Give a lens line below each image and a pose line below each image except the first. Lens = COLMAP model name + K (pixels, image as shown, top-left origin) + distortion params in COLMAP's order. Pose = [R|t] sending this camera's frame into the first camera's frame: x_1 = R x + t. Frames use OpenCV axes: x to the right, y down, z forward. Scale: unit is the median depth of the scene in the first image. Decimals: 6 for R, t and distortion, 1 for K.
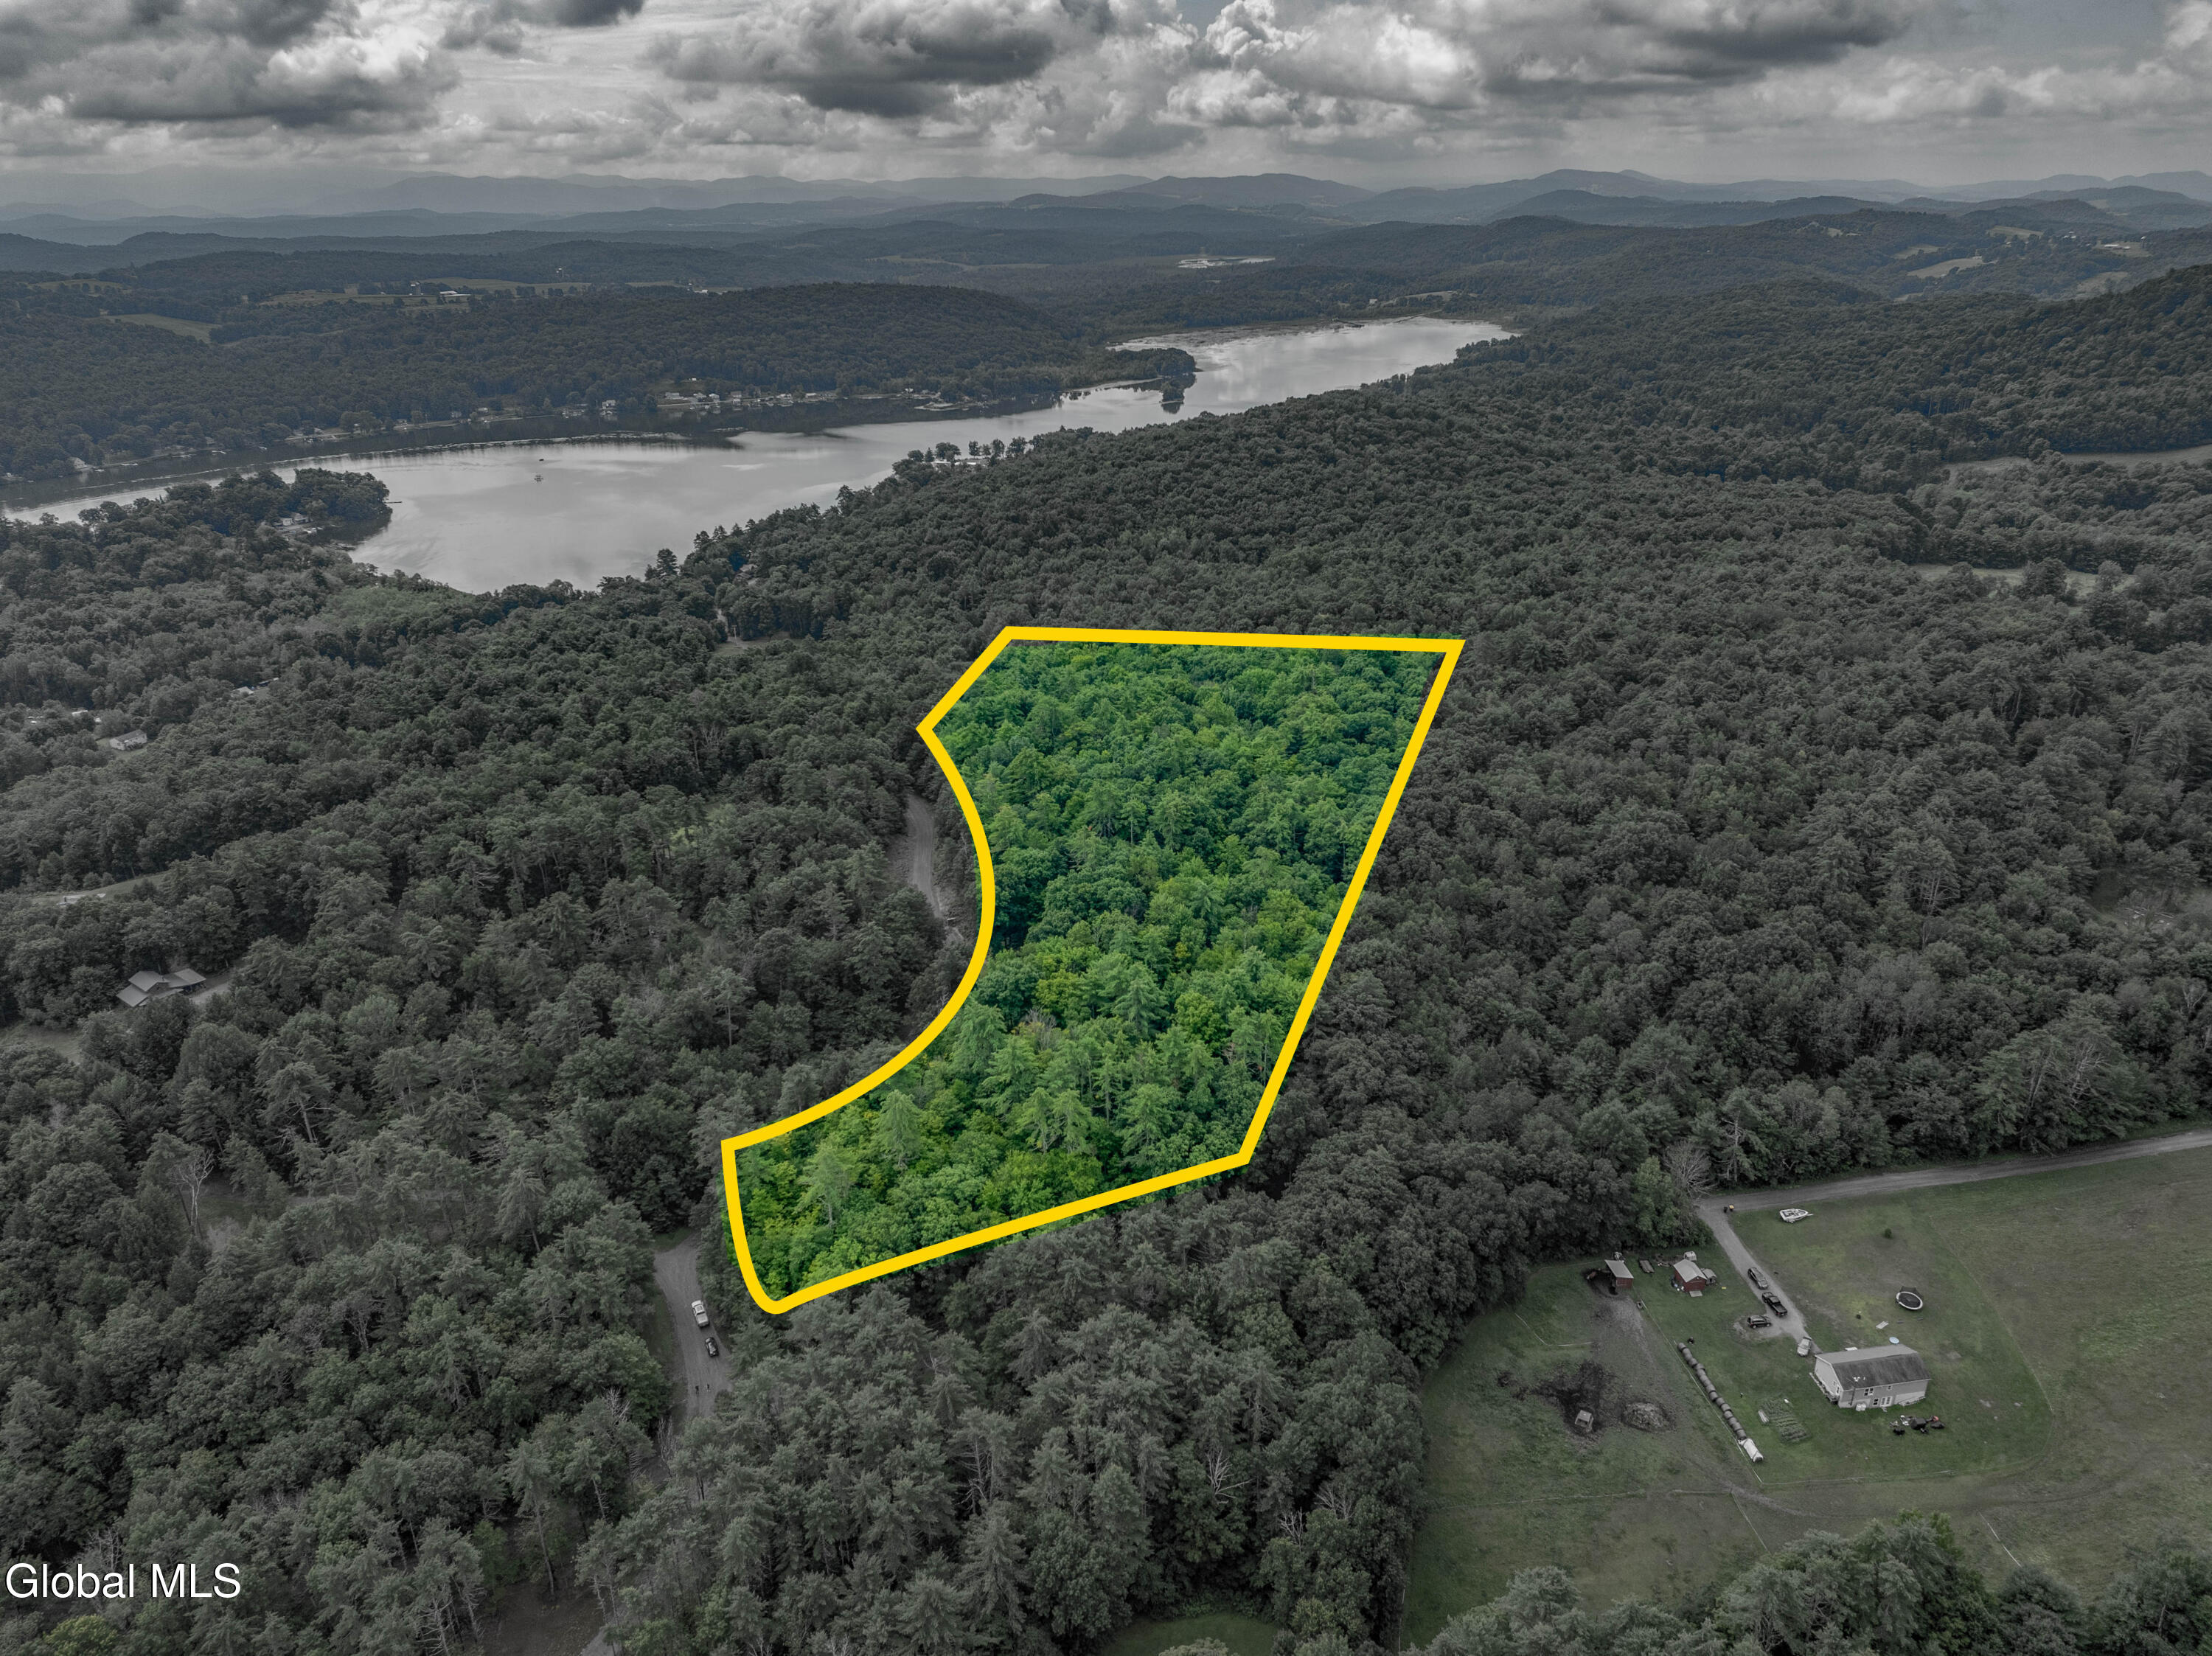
lens RADIAL K [[1580.9, 0, 1121.3], [0, 1580.9, 831.2], [0, 0, 1]] dist [-0.034515, 0.003455]
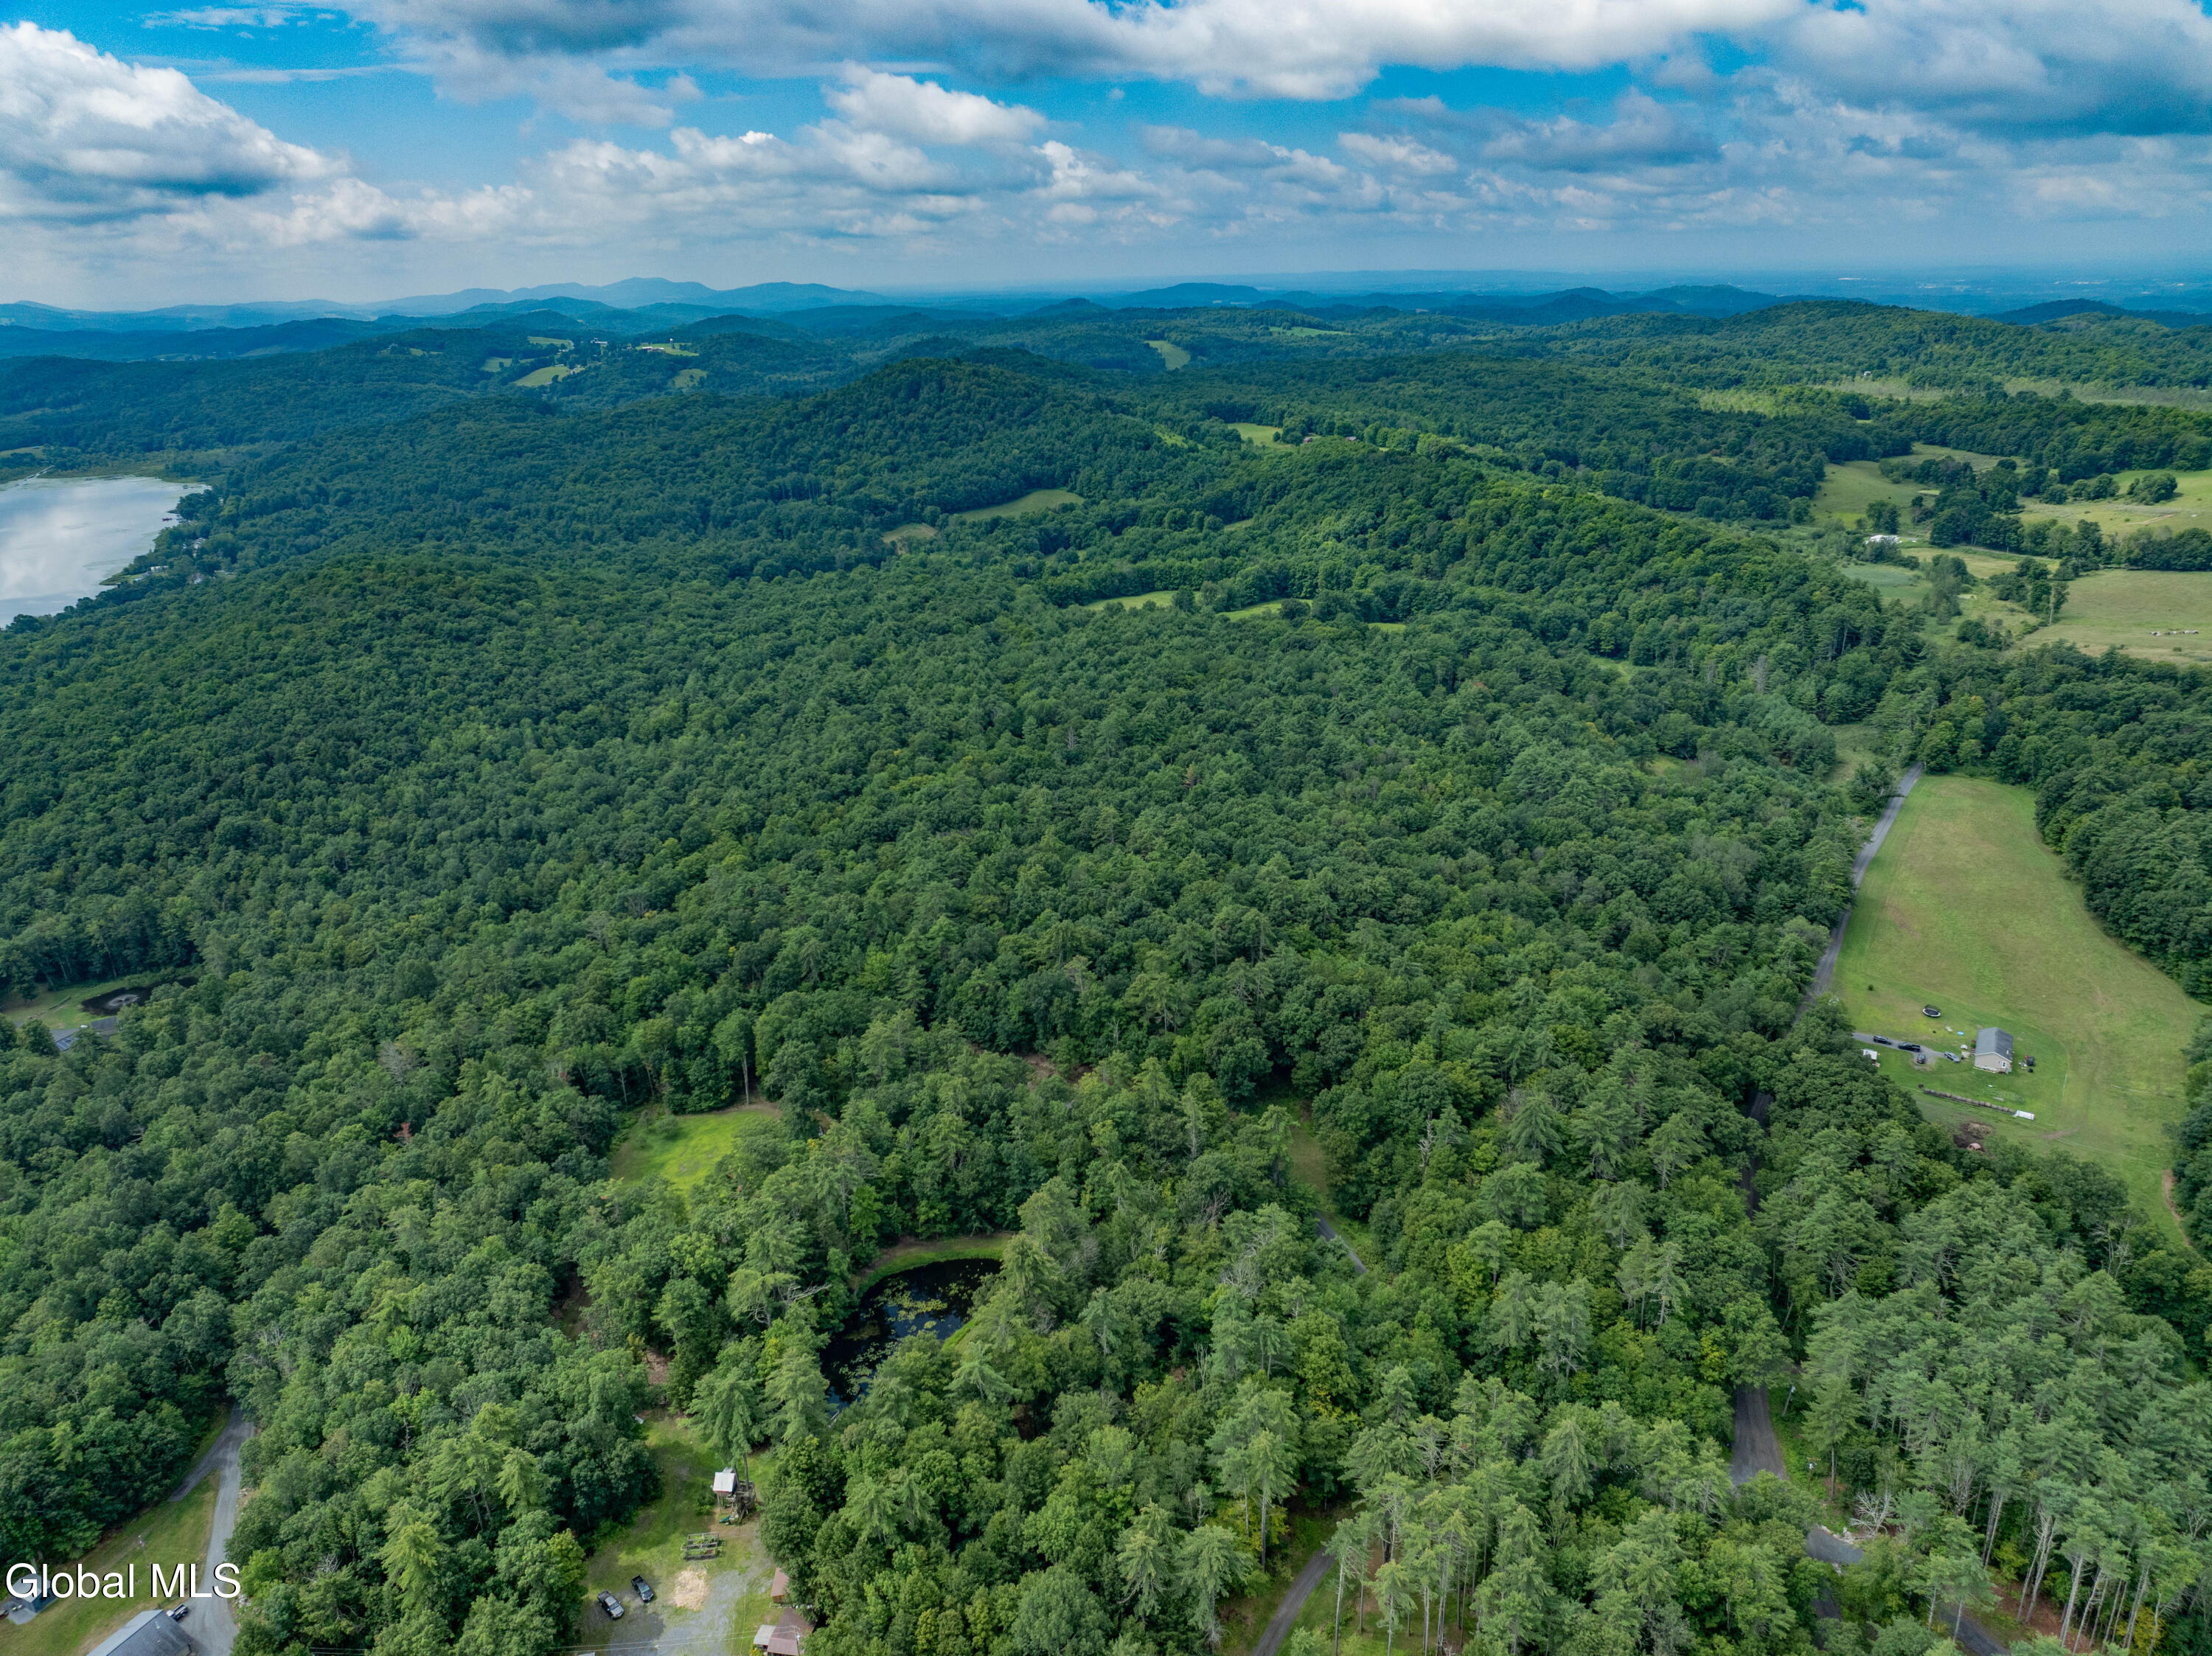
lens RADIAL K [[1551.2, 0, 1113.7], [0, 1551.2, 819.2], [0, 0, 1]] dist [-0.050950, 0.022590]
pose [[0.615984, -0.268352, 0.740642, -0.166676], [0.317382, 0.945047, 0.078449, -0.040717], [-0.720994, 0.186743, 0.667305, 0.079087]]
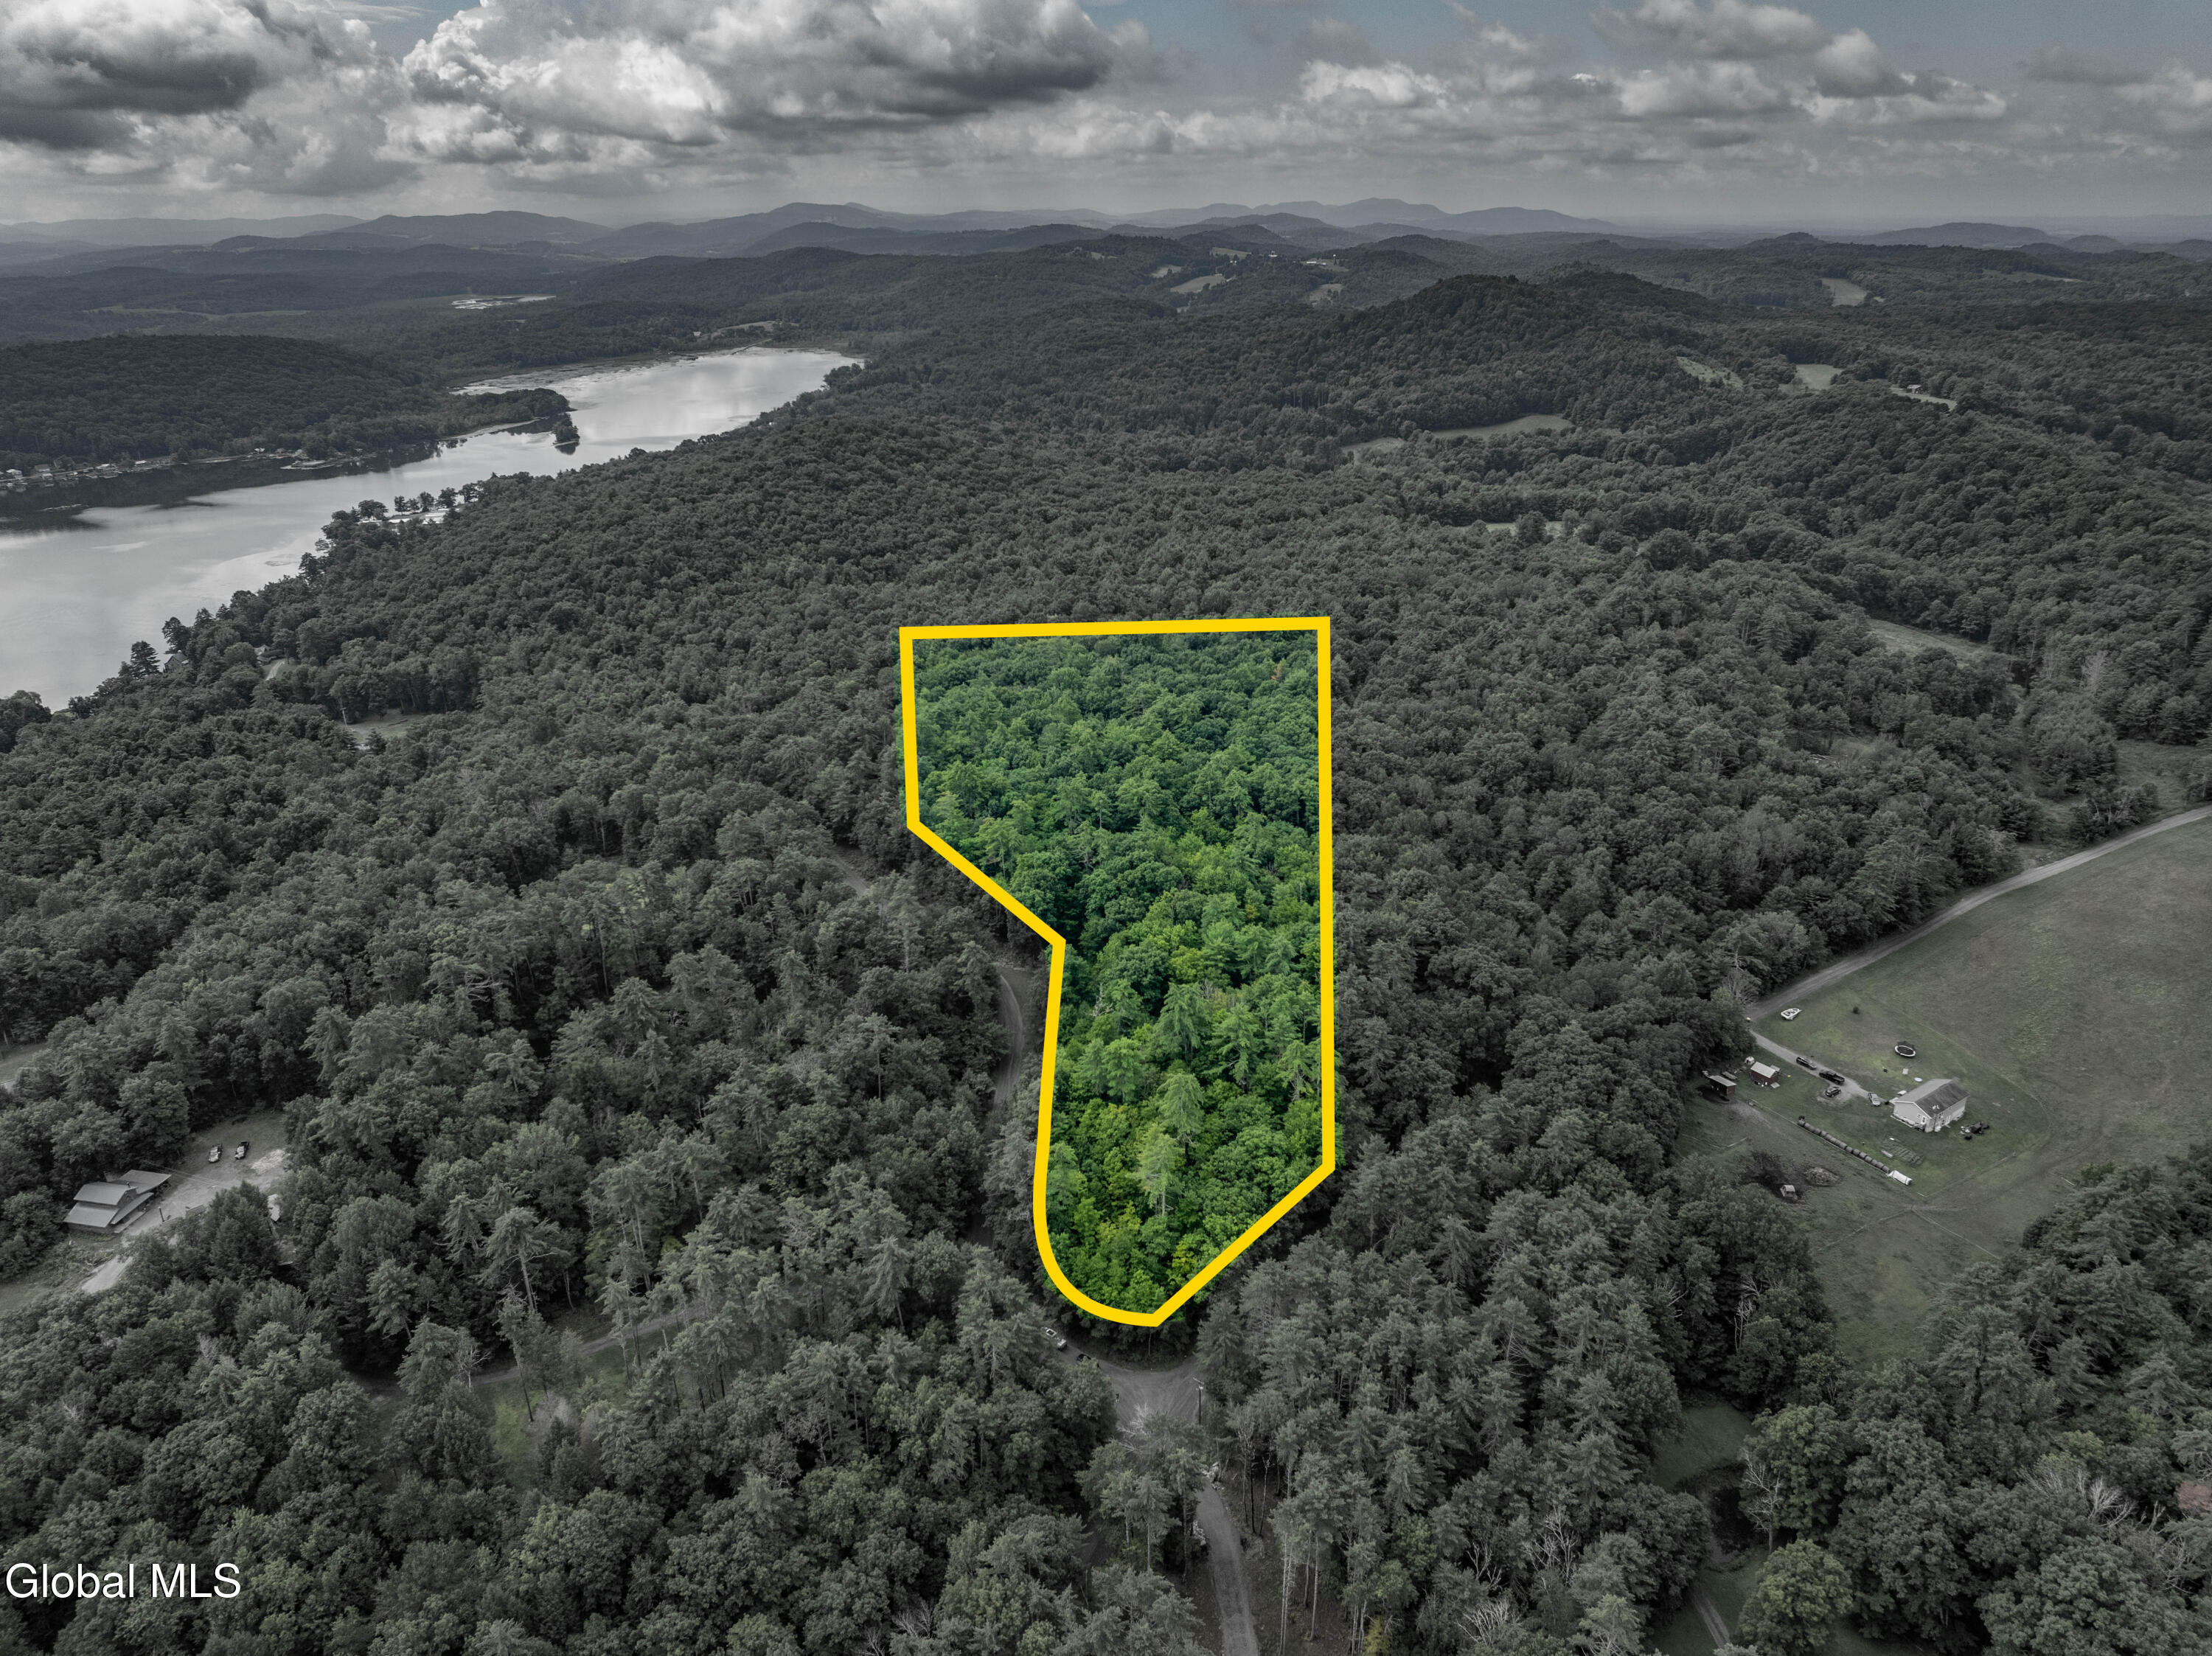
lens RADIAL K [[1547.6, 0, 1113.6], [0, 1547.6, 824.9], [0, 0, 1]] dist [-0.037826, 0.000541]
pose [[0.897851, -0.161409, 0.409648, -0.089958], [0.167495, 0.985644, 0.021253, -0.004187], [-0.407197, 0.049532, 0.911996, 0.012335]]
